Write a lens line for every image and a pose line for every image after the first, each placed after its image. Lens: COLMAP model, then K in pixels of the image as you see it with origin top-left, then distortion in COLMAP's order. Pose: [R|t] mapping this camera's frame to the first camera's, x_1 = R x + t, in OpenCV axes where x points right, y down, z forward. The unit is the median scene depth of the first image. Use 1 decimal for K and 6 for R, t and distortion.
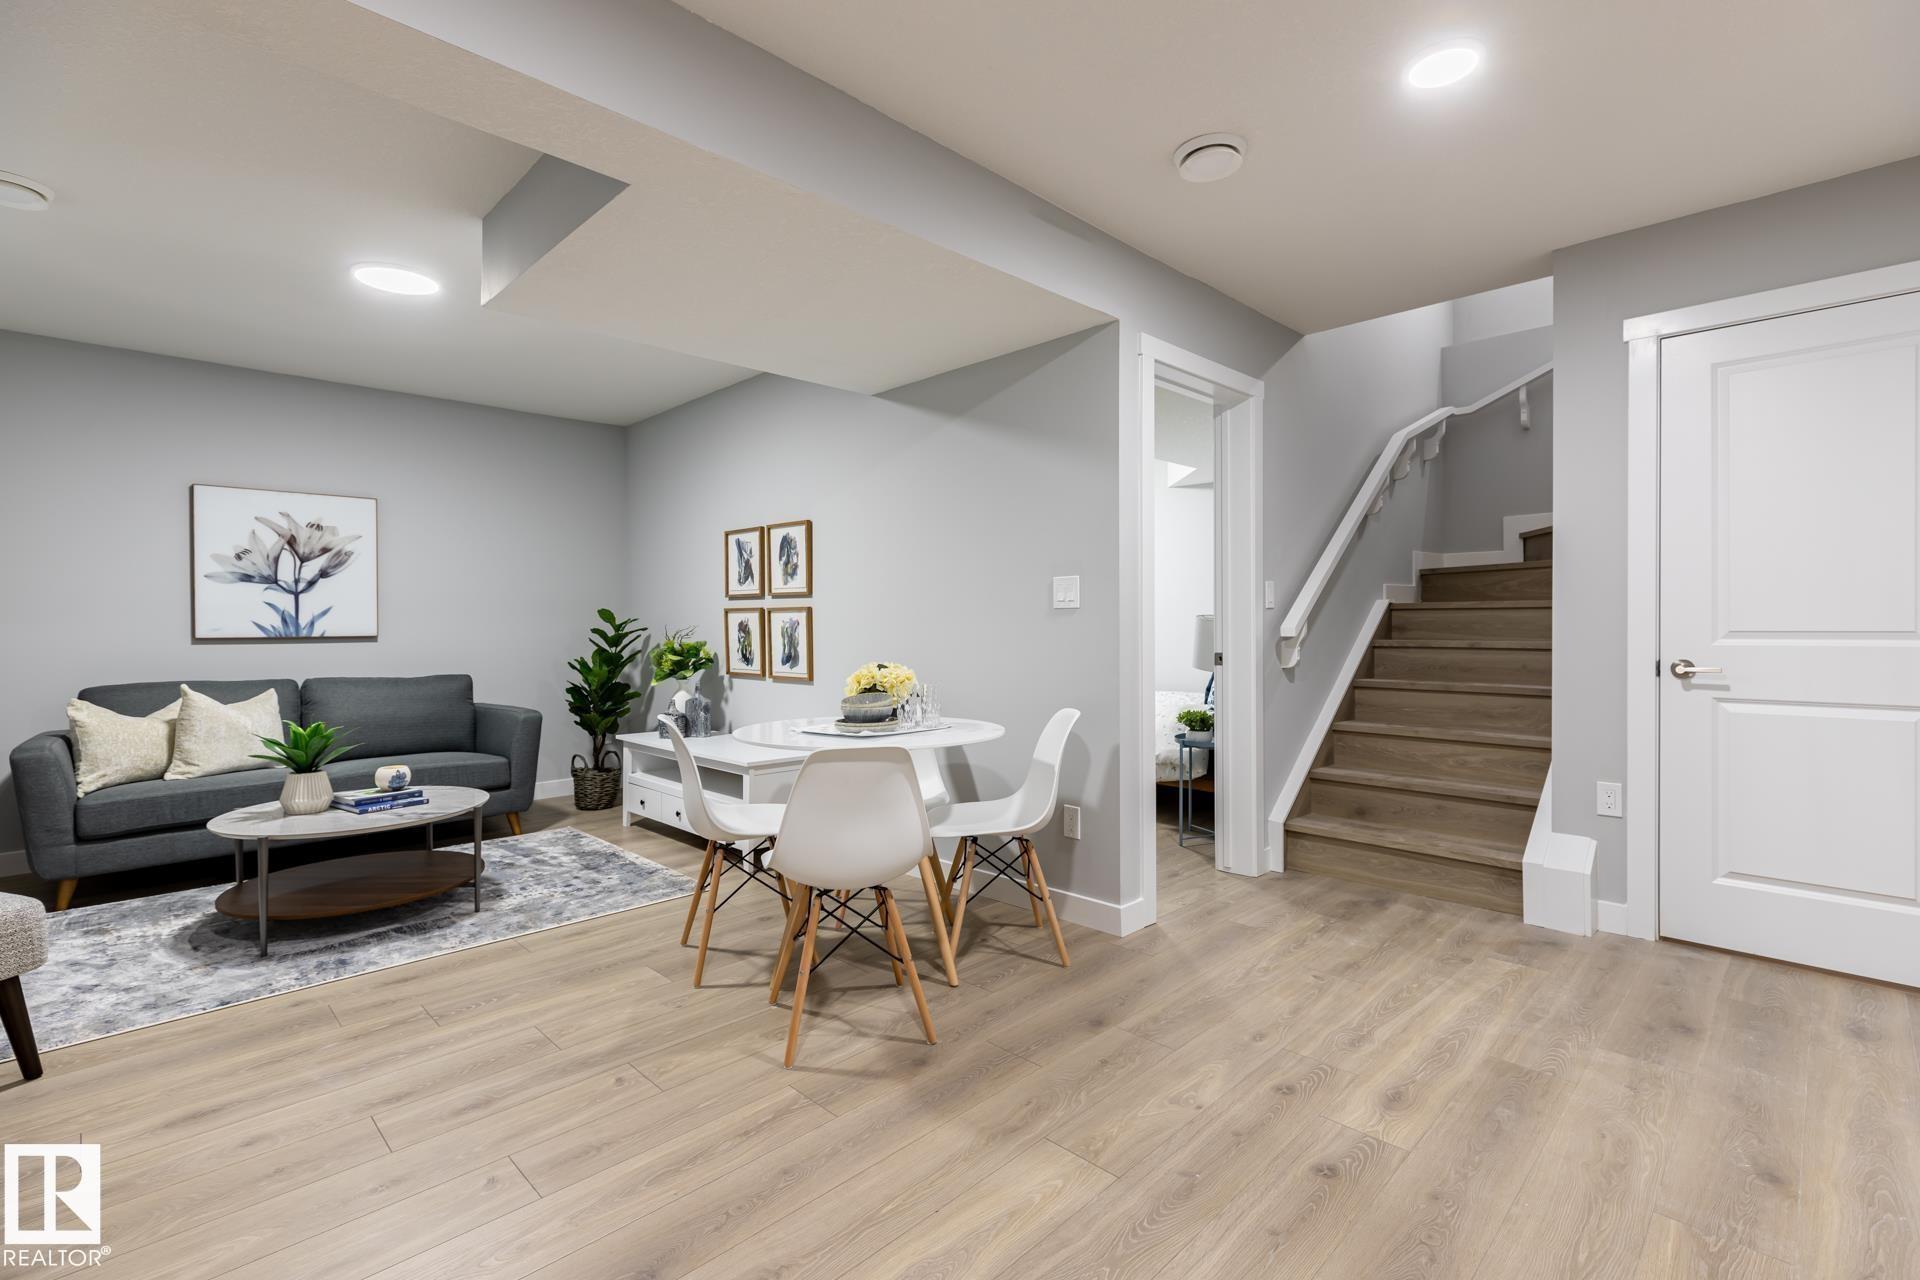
lens RADIAL K [[878.8, 0, 960.8], [0, 878.8, 630.4], [0, 0, 1]] dist [0.004176, -0.001738]
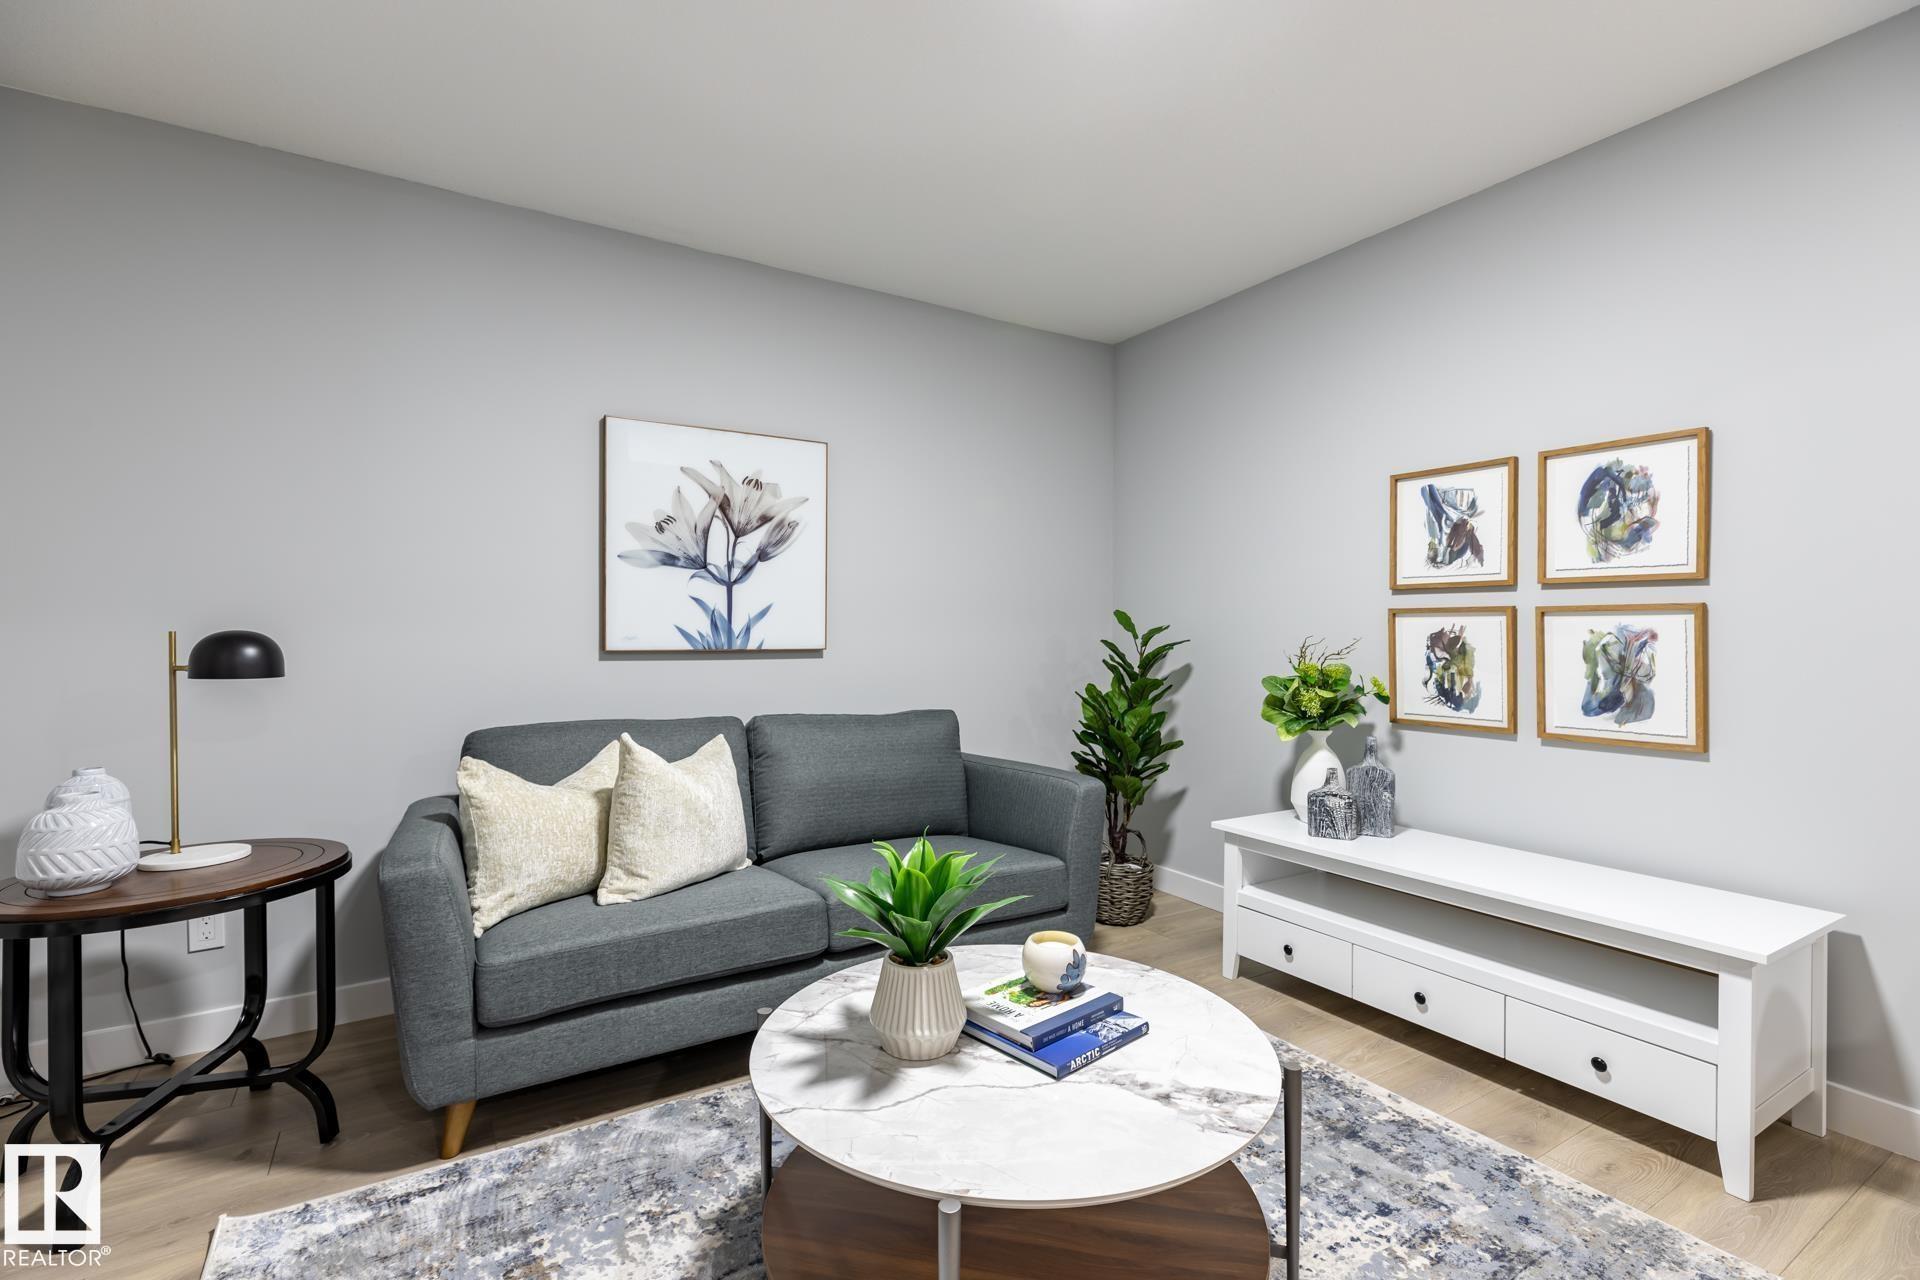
lens RADIAL K [[878.8, 0, 966.1], [0, 878.8, 636.4], [0, 0, 1]] dist [0.004176, -0.001738]
pose [[0.975632, 0.008927, -0.219230, -0.437147], [-0.009931, 0.999945, -0.003478, -0.001973], [0.219186, 0.005571, 0.975667, 0.395837]]
